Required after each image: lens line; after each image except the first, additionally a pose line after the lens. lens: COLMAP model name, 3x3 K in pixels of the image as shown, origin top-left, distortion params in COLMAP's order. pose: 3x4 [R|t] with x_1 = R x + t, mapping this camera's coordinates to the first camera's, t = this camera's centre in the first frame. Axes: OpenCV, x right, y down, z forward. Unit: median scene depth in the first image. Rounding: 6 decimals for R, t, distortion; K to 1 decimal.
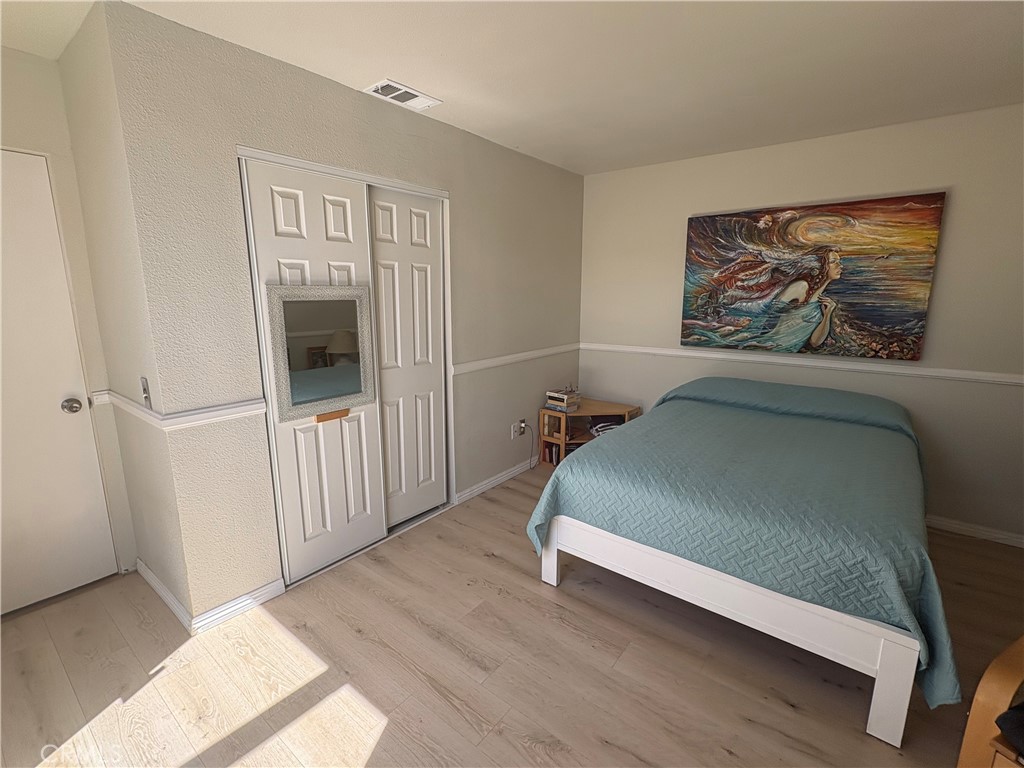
lens RADIAL K [[471.6, 0, 509.6], [0, 471.6, 383.6], [0, 0, 1]] dist [0.000907, 0.000097]
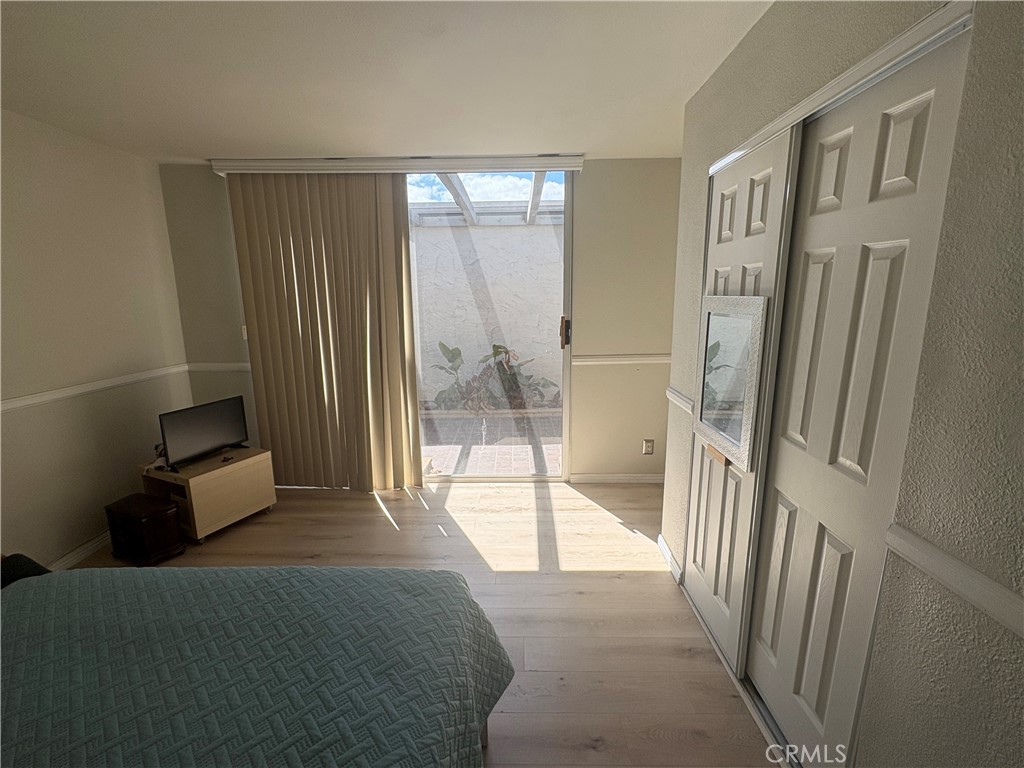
lens RADIAL K [[471.6, 0, 509.6], [0, 471.6, 383.6], [0, 0, 1]] dist [0.000907, 0.000097]
pose [[-0.795624, 0.118758, -0.594036, 0.292350], [-0.110569, 0.935656, 0.335145, -0.213290], [0.595615, 0.332332, -0.731299, 1.022075]]
